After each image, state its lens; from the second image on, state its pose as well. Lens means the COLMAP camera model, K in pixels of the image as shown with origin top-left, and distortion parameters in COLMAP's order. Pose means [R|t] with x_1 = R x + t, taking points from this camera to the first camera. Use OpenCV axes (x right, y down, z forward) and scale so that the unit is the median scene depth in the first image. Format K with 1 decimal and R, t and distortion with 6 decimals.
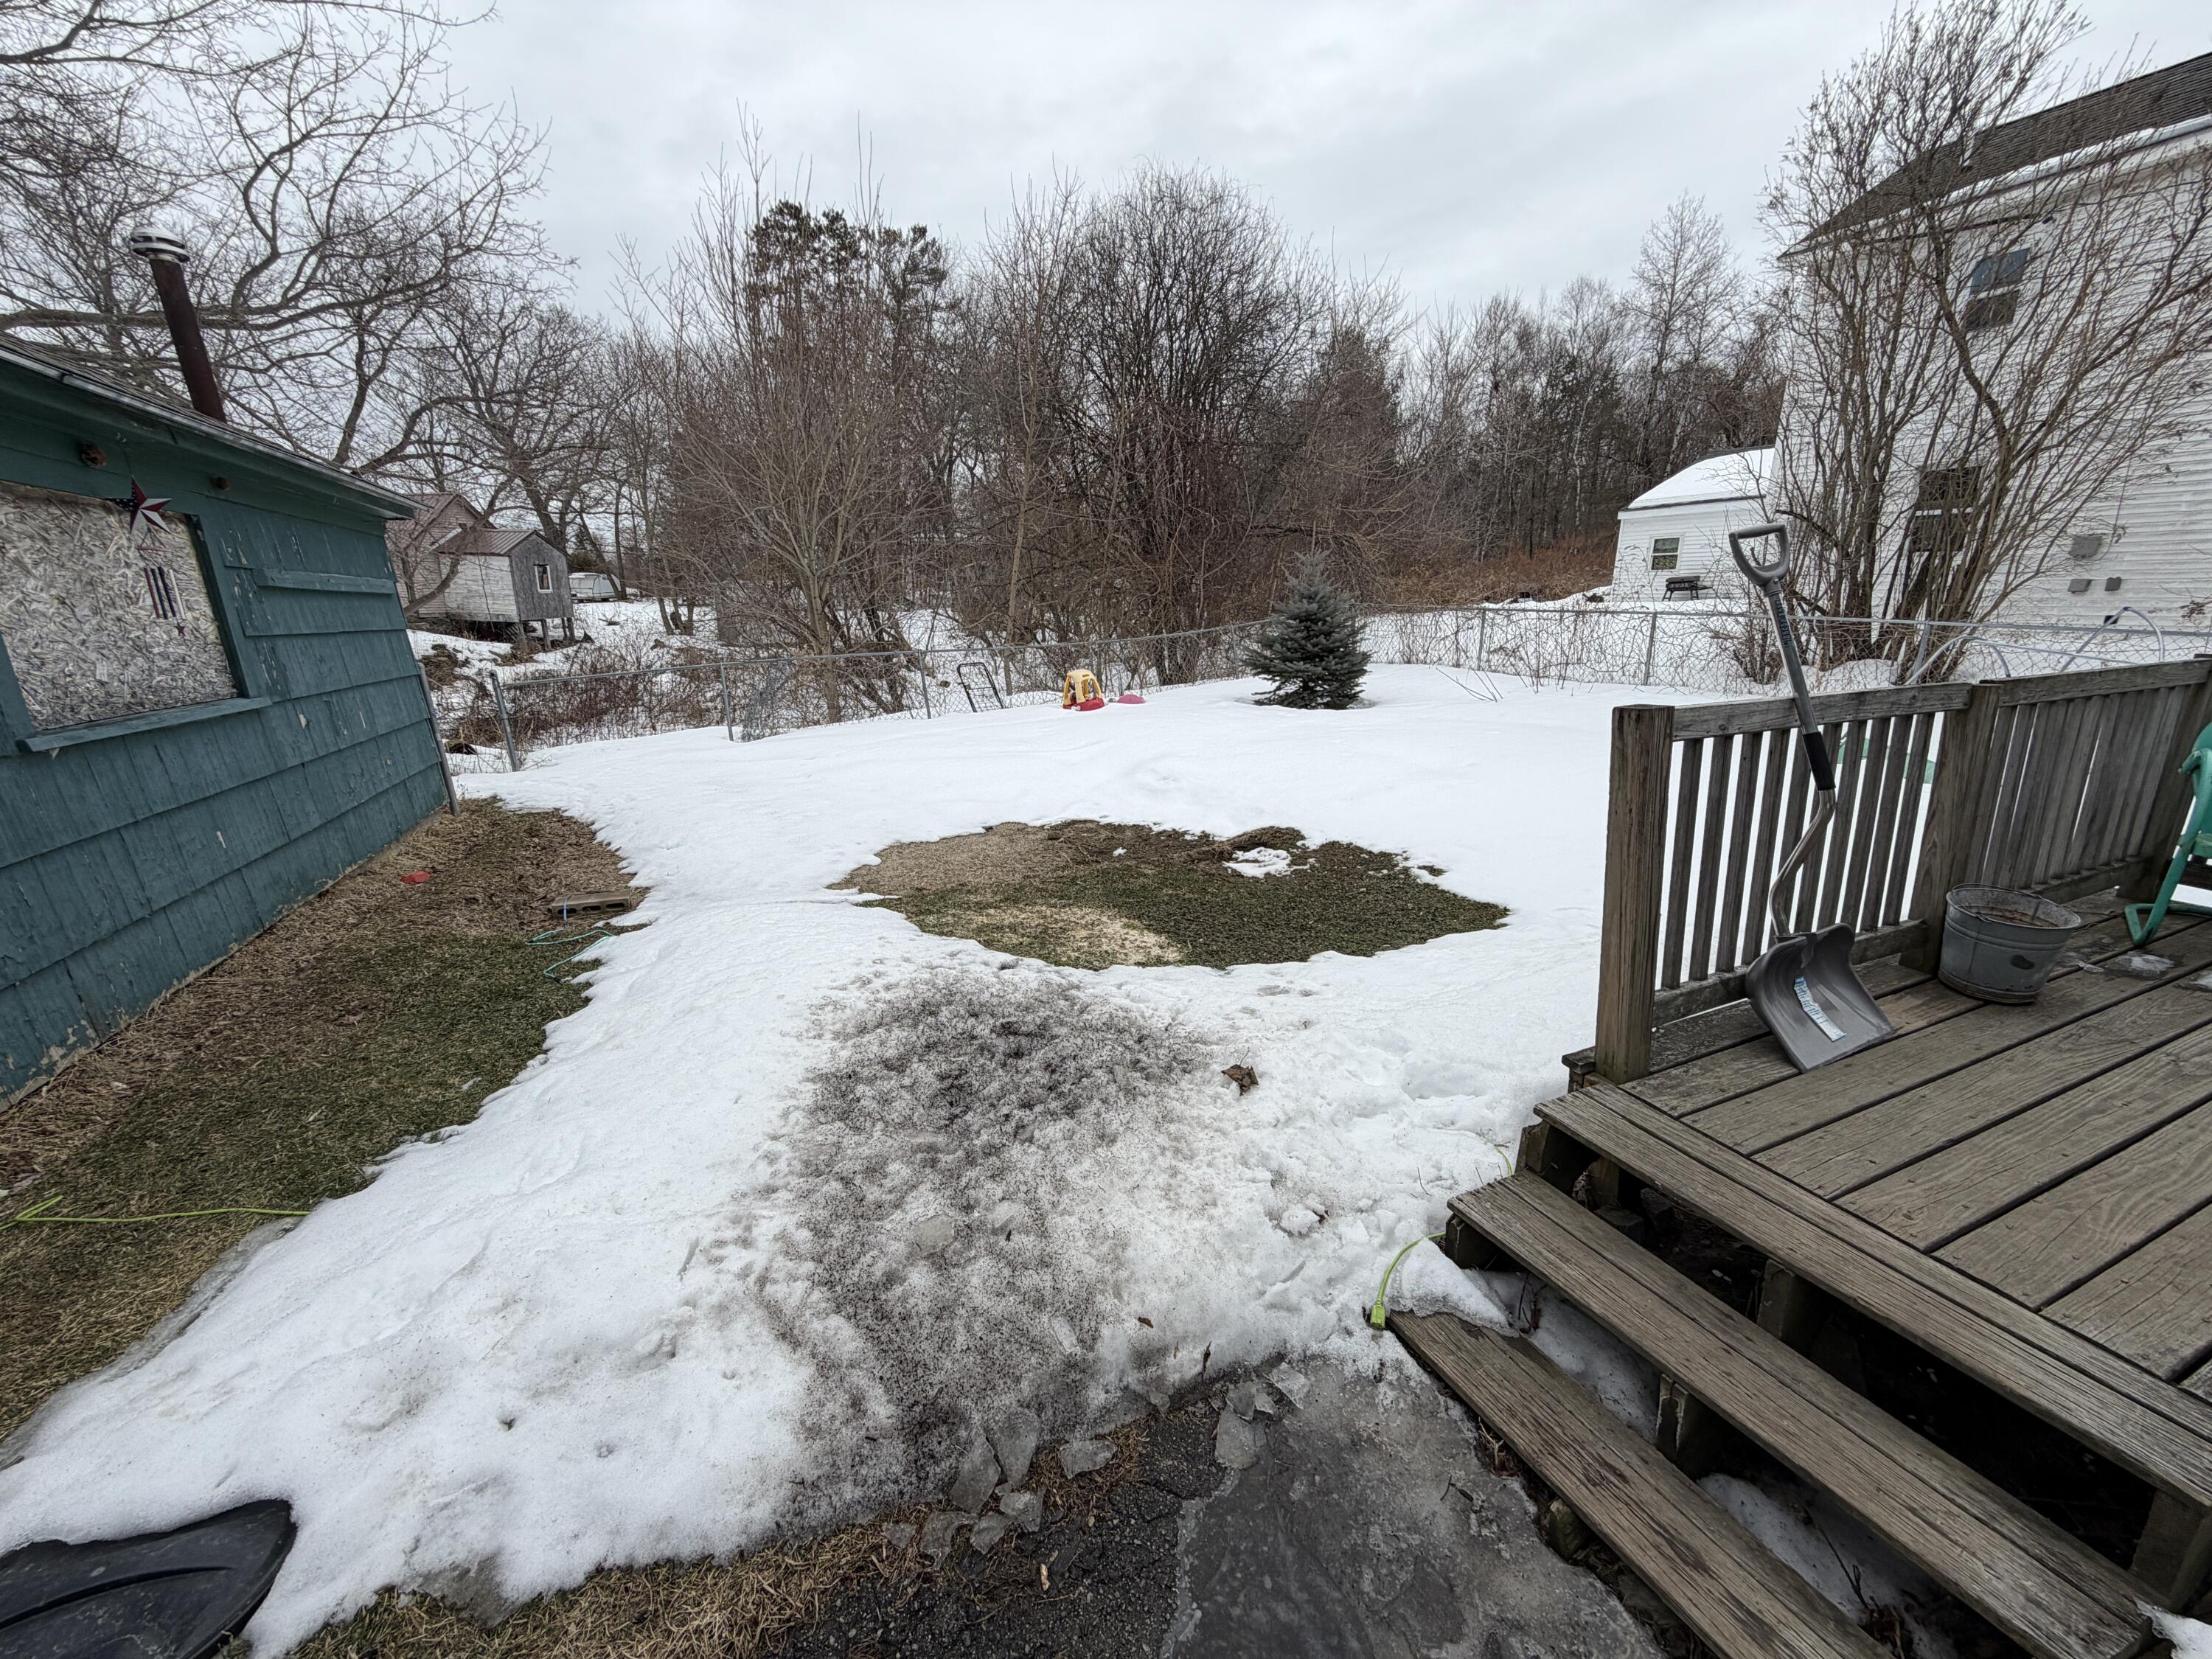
lens RADIAL K [[874.9, 0, 1099.3], [0, 874.9, 829.5], [0, 0, 1]] dist [-0.000368, -0.000148]
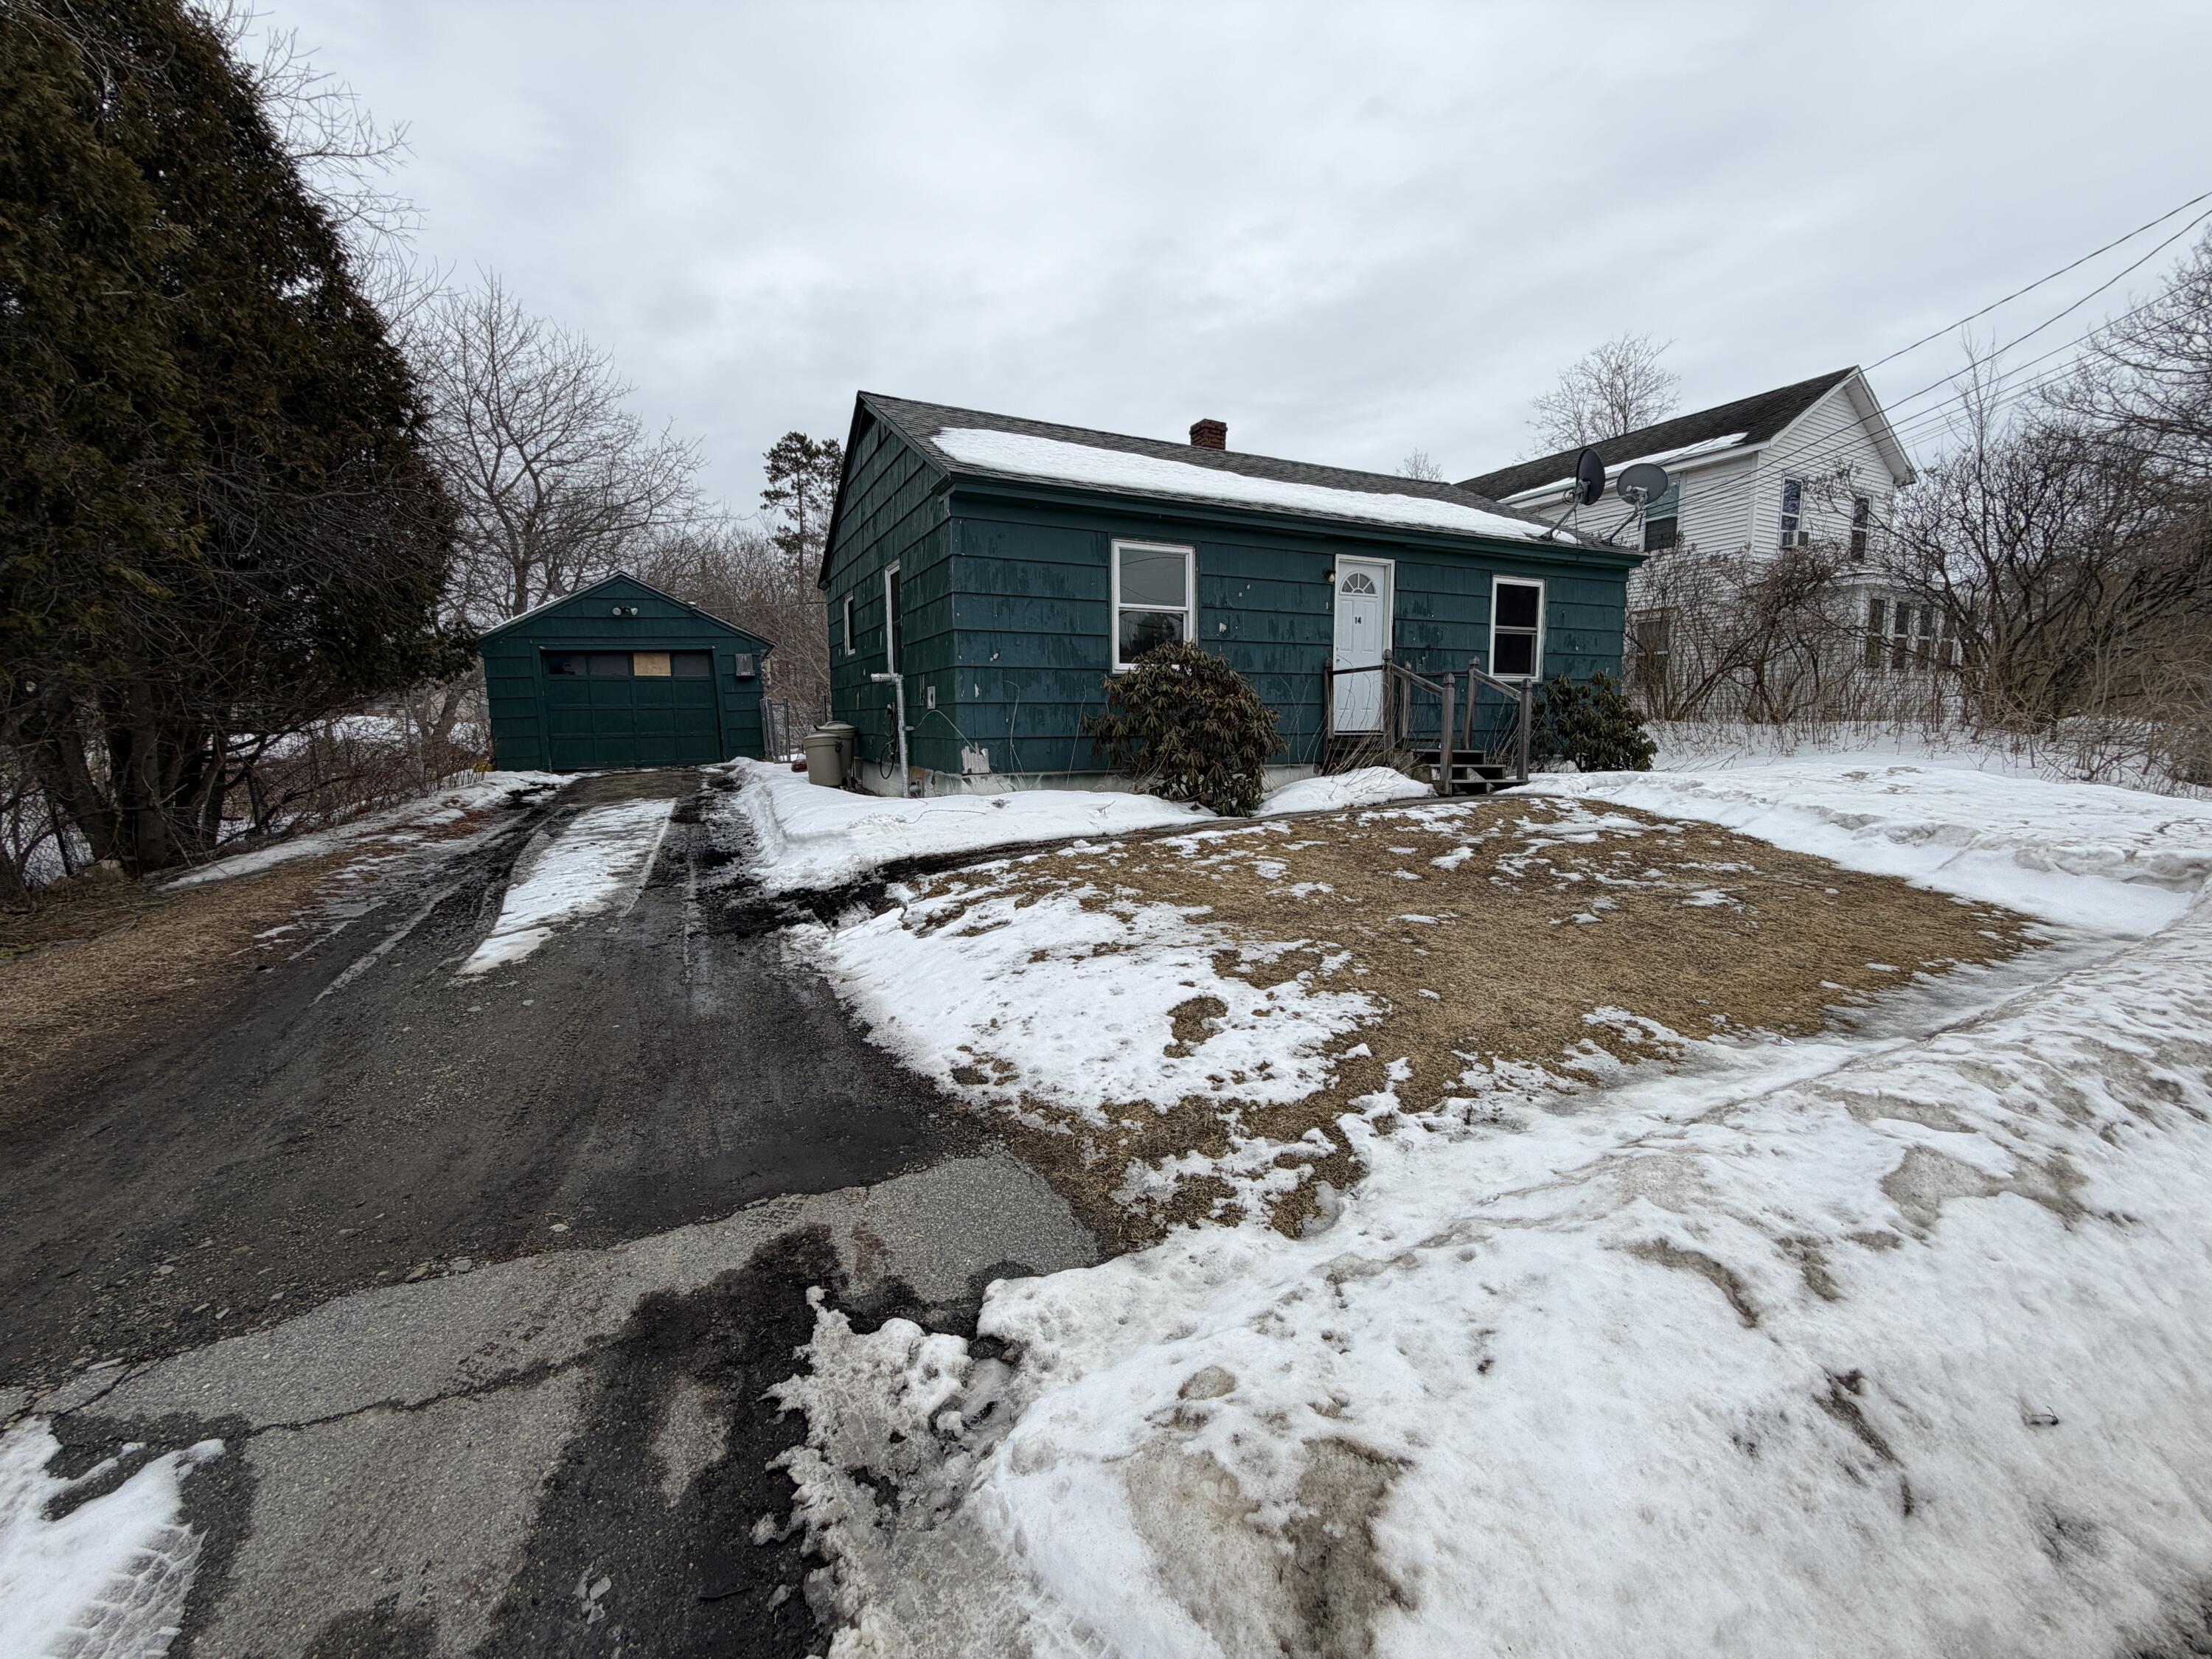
lens RADIAL K [[874.9, 0, 1099.3], [0, 874.9, 829.5], [0, 0, 1]] dist [-0.000368, -0.000148]
pose [[0.999174, -0.005998, 0.040191, 0.304015], [0.011636, 0.989864, -0.141542, 0.479085], [-0.038934, 0.141892, 0.989116, -1.522677]]
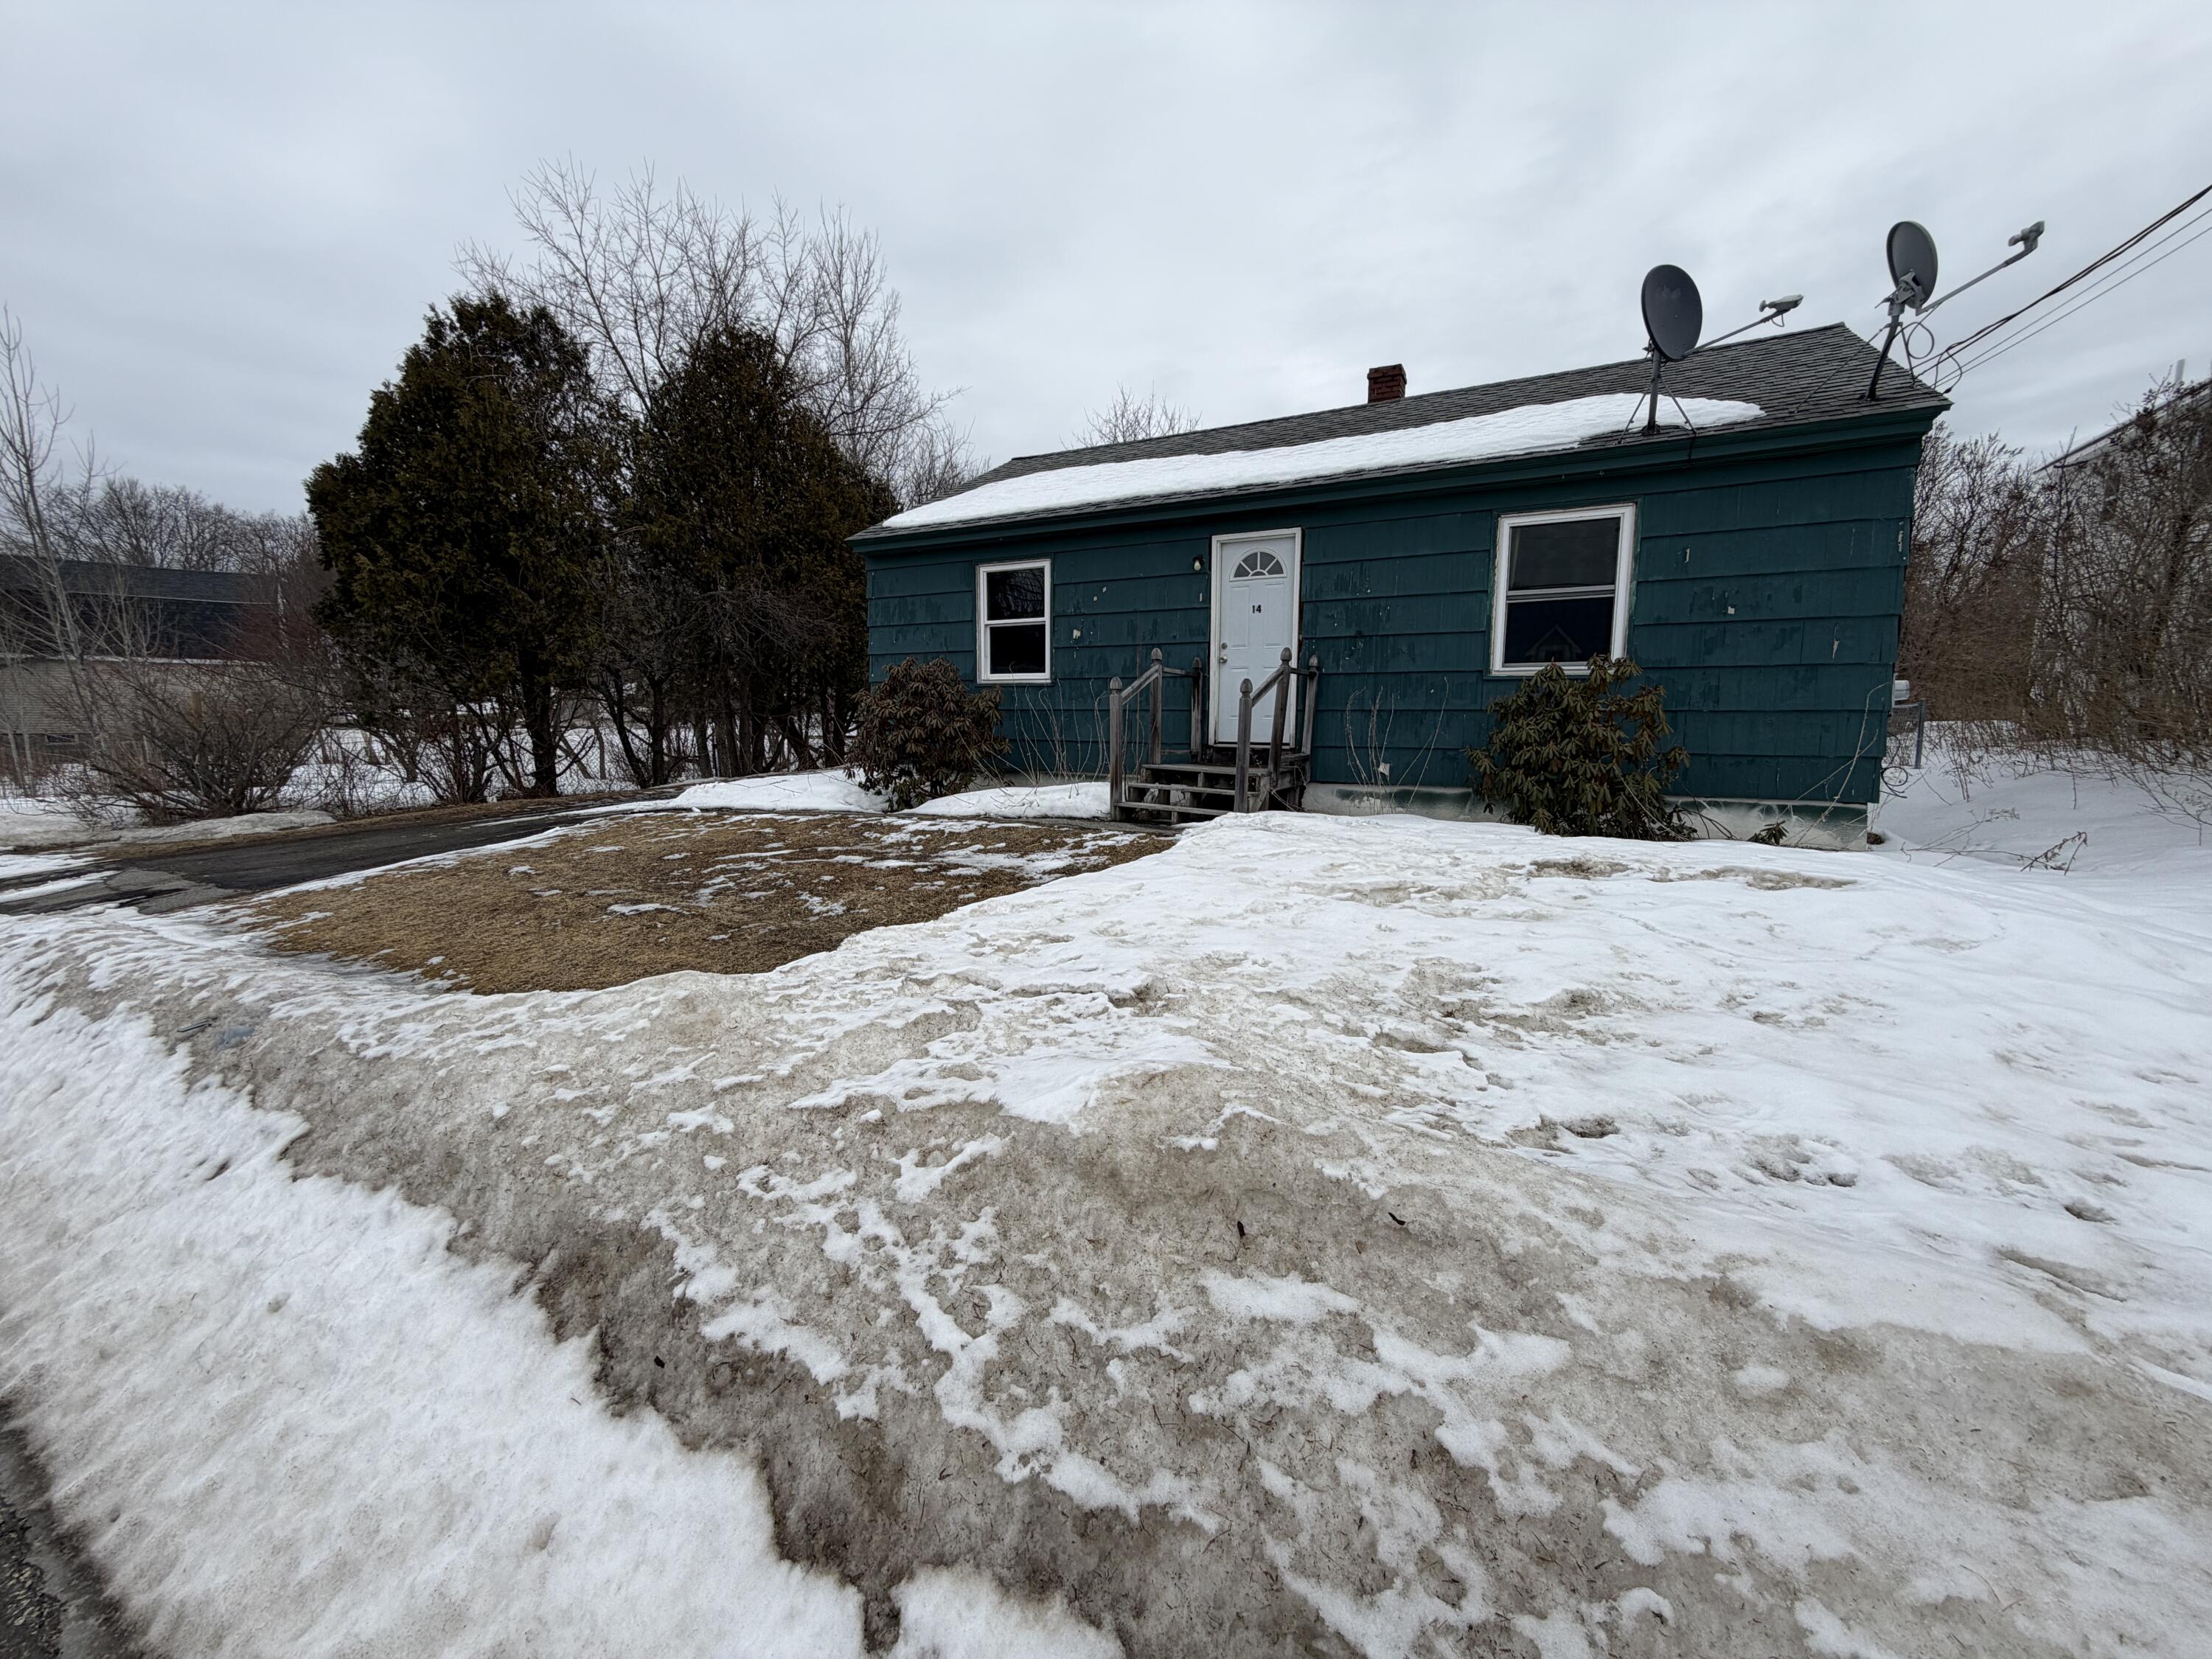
lens RADIAL K [[874.9, 0, 1099.3], [0, 874.9, 829.5], [0, 0, 1]] dist [-0.000368, -0.000148]
pose [[0.610995, 0.110988, -0.783816, 1.250456], [-0.215804, 0.975975, -0.030024, 0.359238], [0.761652, 0.187495, 0.620267, -1.150891]]
